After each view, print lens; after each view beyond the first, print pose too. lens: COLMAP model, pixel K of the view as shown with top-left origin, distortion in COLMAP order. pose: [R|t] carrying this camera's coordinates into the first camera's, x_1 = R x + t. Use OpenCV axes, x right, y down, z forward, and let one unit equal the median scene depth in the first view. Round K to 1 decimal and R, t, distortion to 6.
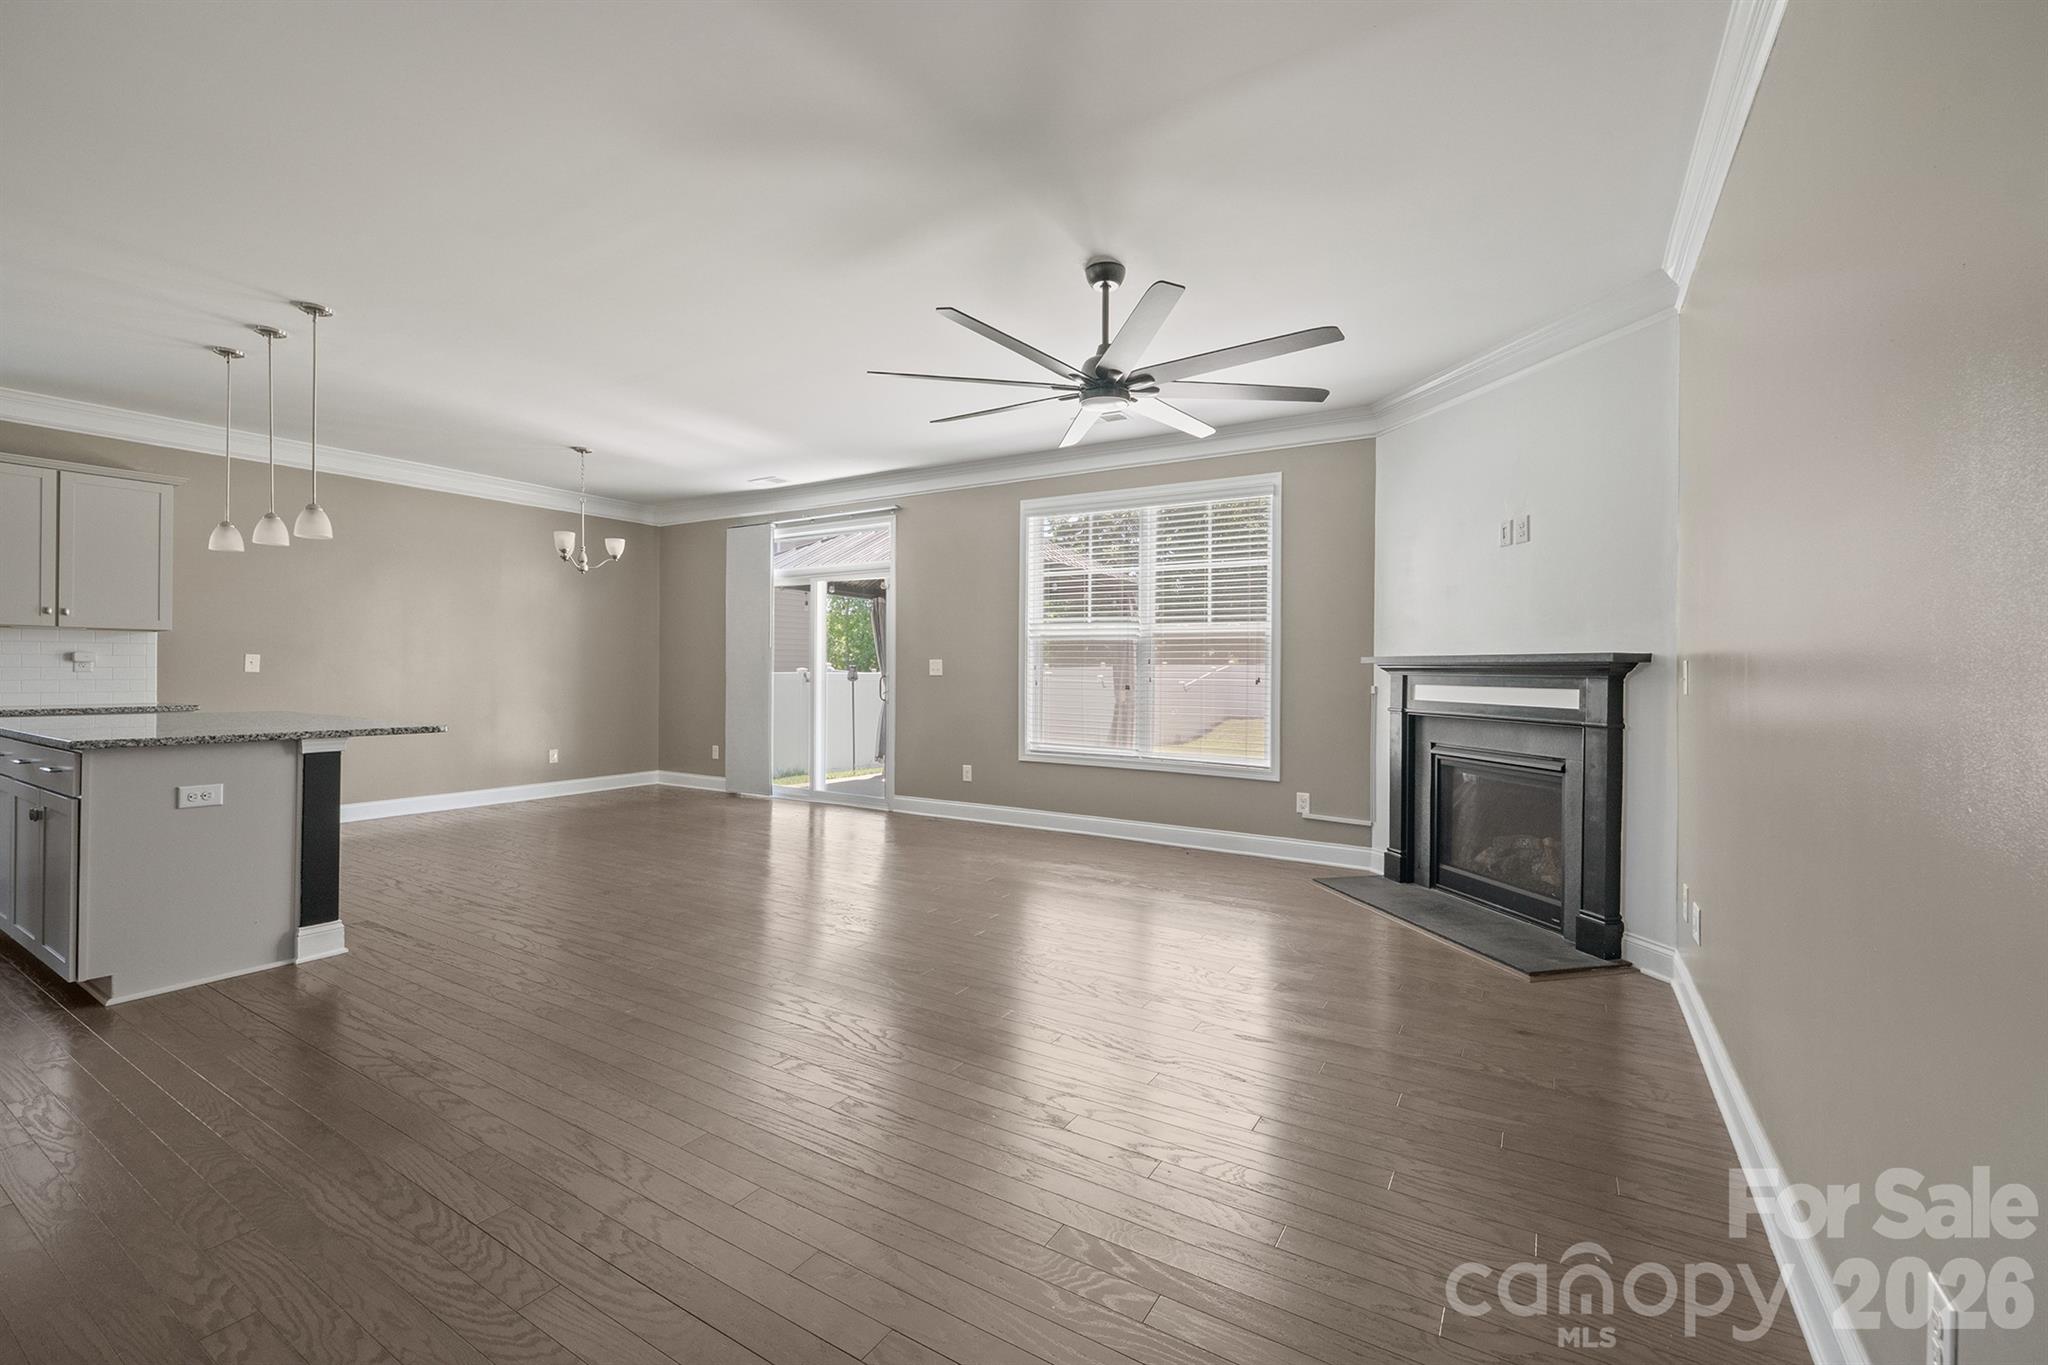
lens RADIAL K [[865.6, 0, 1023.2], [0, 865.6, 657.7], [0, 0, 1]] dist [-0.002870, -0.000206]
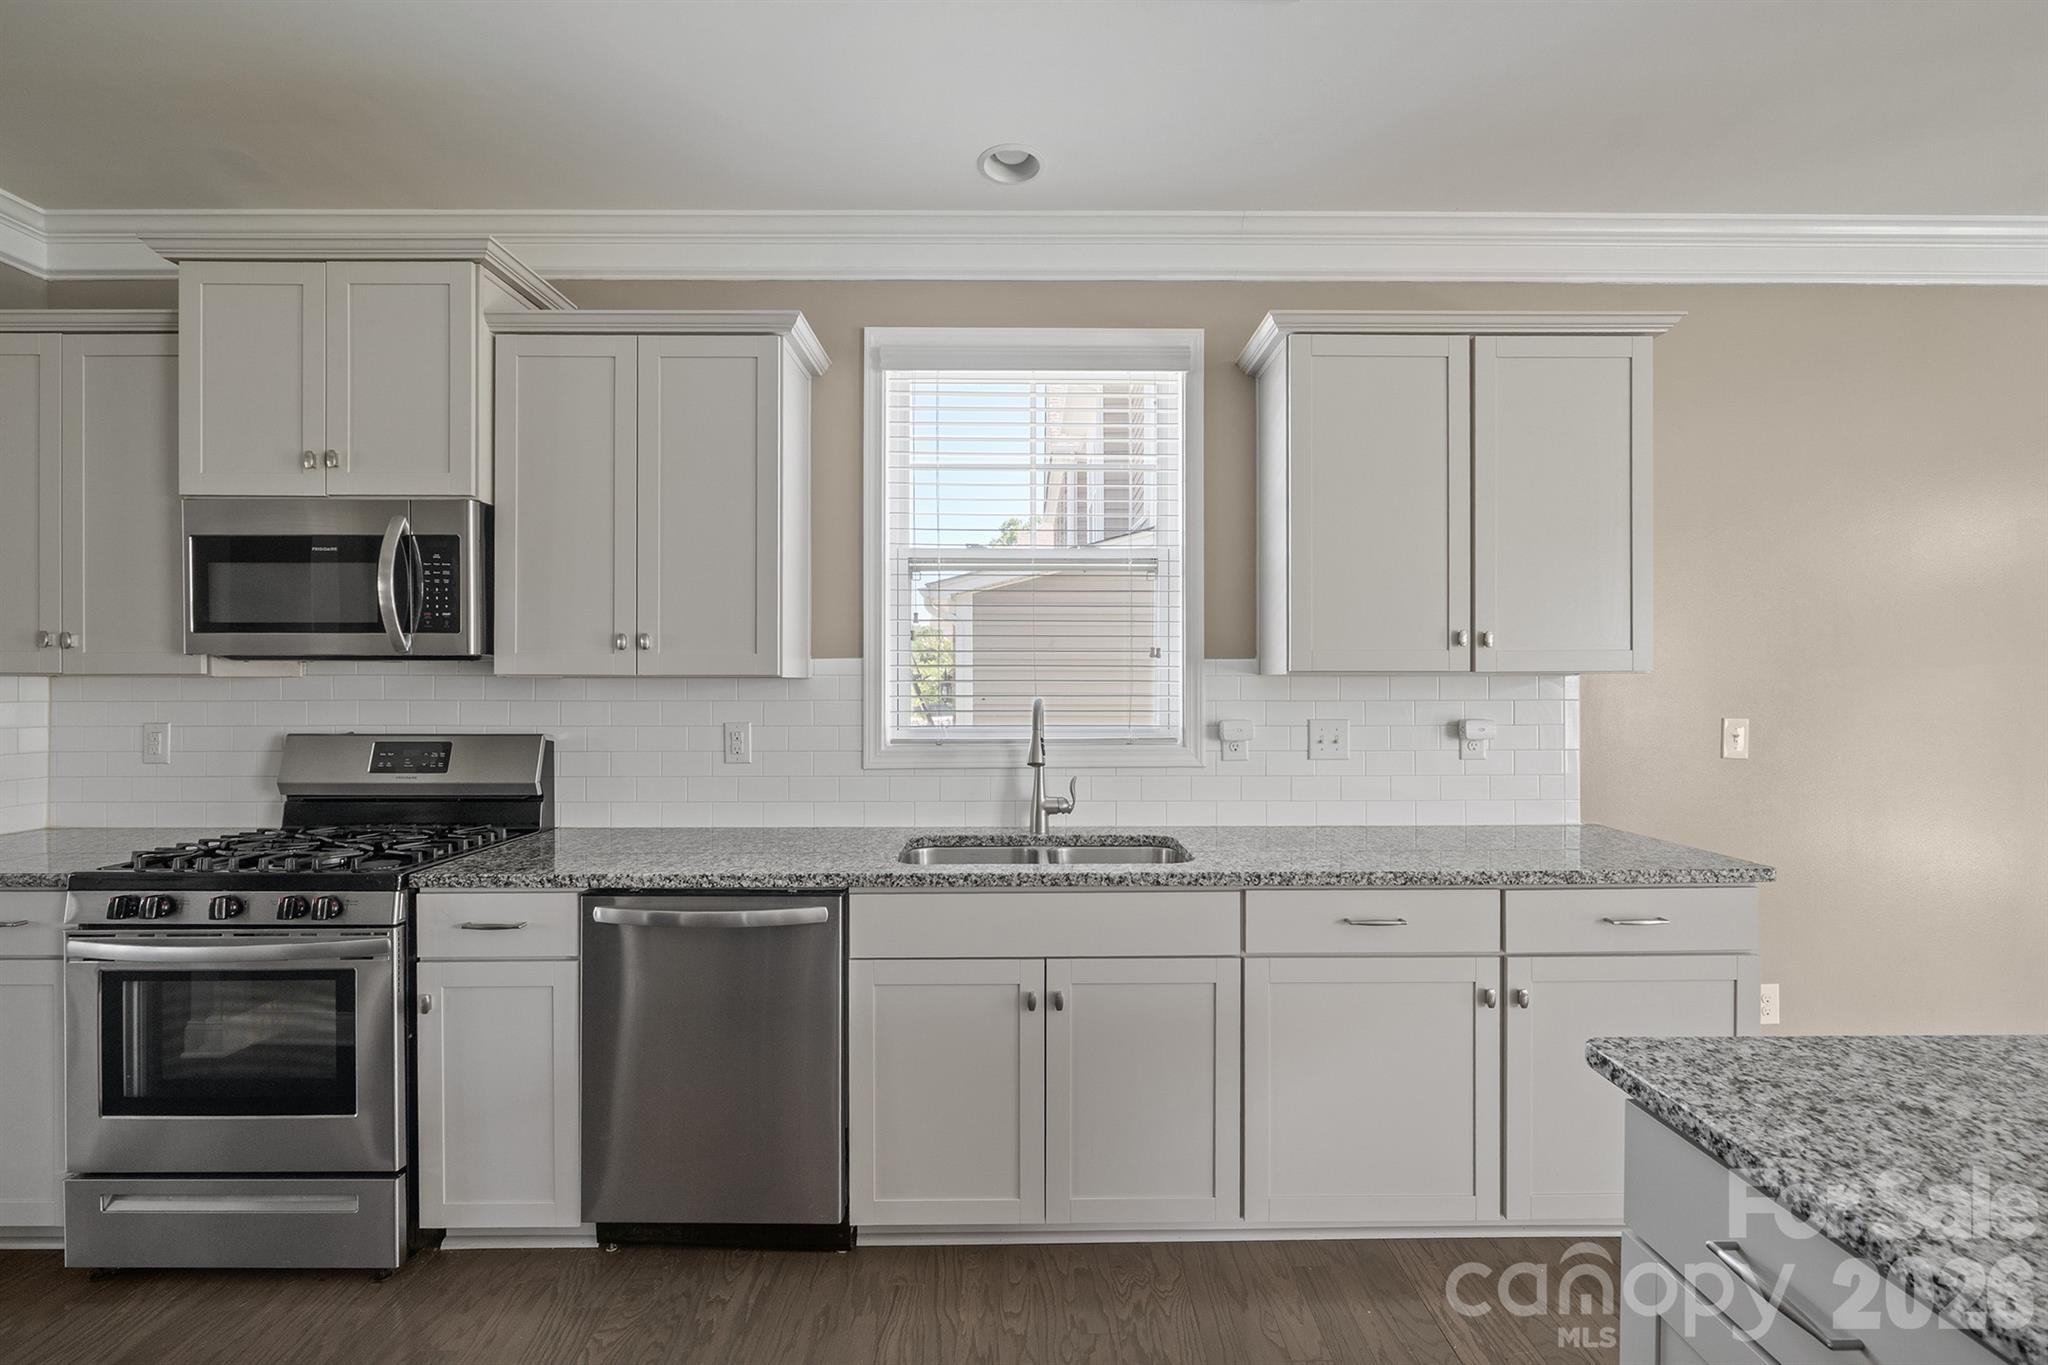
lens RADIAL K [[871.6, 0, 1024.0], [0, 871.6, 682.5], [0, 0, 1]] dist [-0.009582, -0.000155]
pose [[0.533705, -0.013097, -0.845569, -0.820935], [0.017832, 0.999832, -0.004230, -0.031512], [0.845483, -0.012821, 0.533849, 0.521295]]
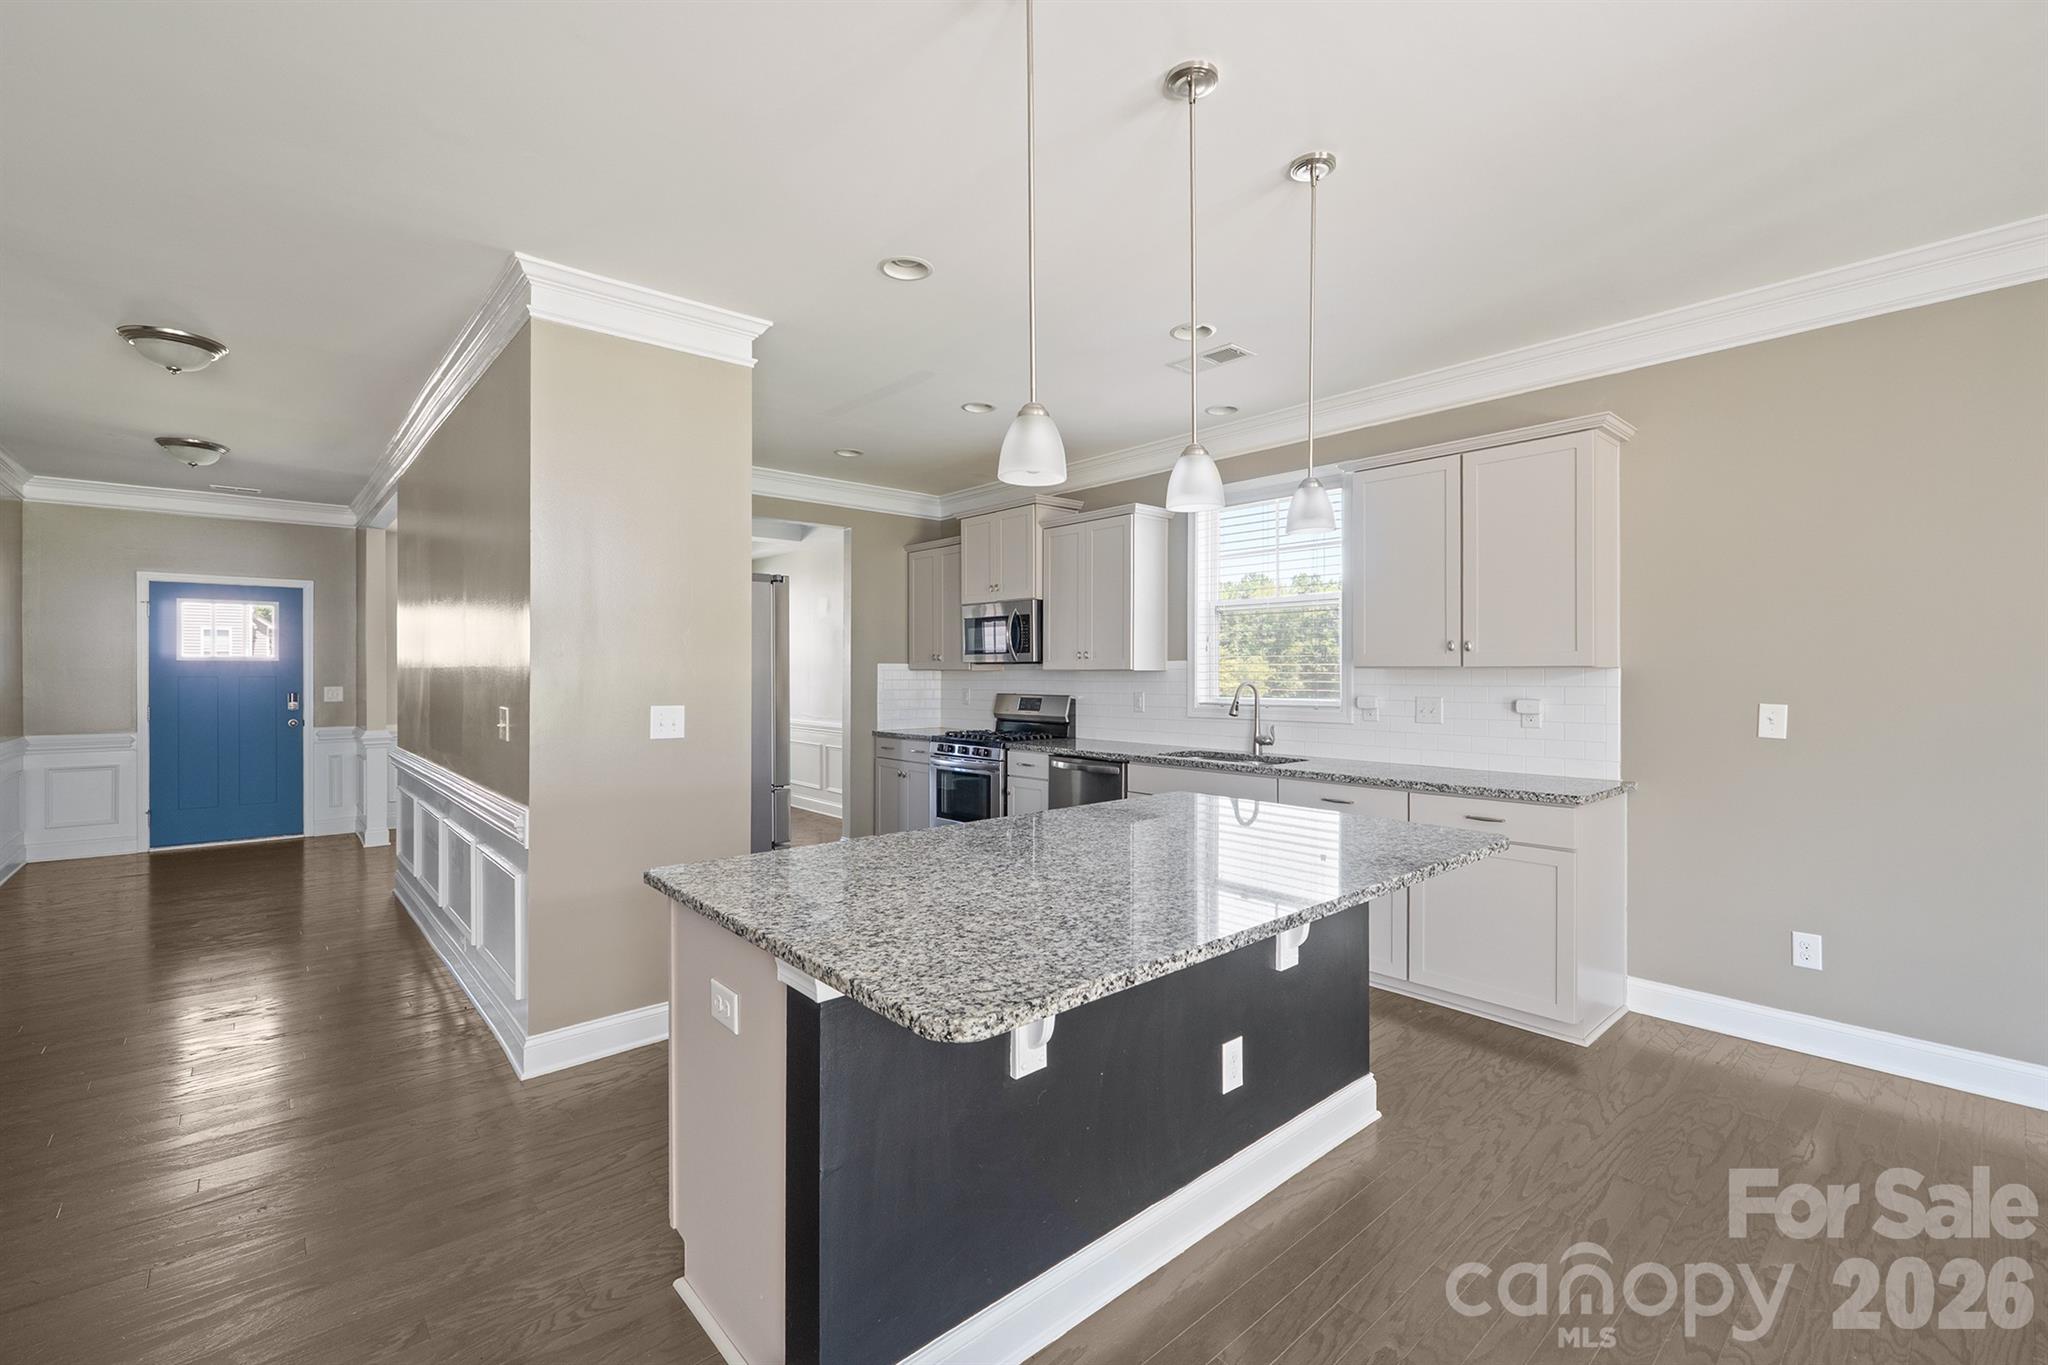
lens RADIAL K [[871.6, 0, 1024.0], [0, 871.6, 682.5], [0, 0, 1]] dist [-0.009582, -0.000155]
pose [[-0.288437, -0.002856, -0.957495, -0.284946], [0.006290, 0.999968, -0.004877, -0.020734], [0.957478, -0.007429, -0.288410, 0.824221]]
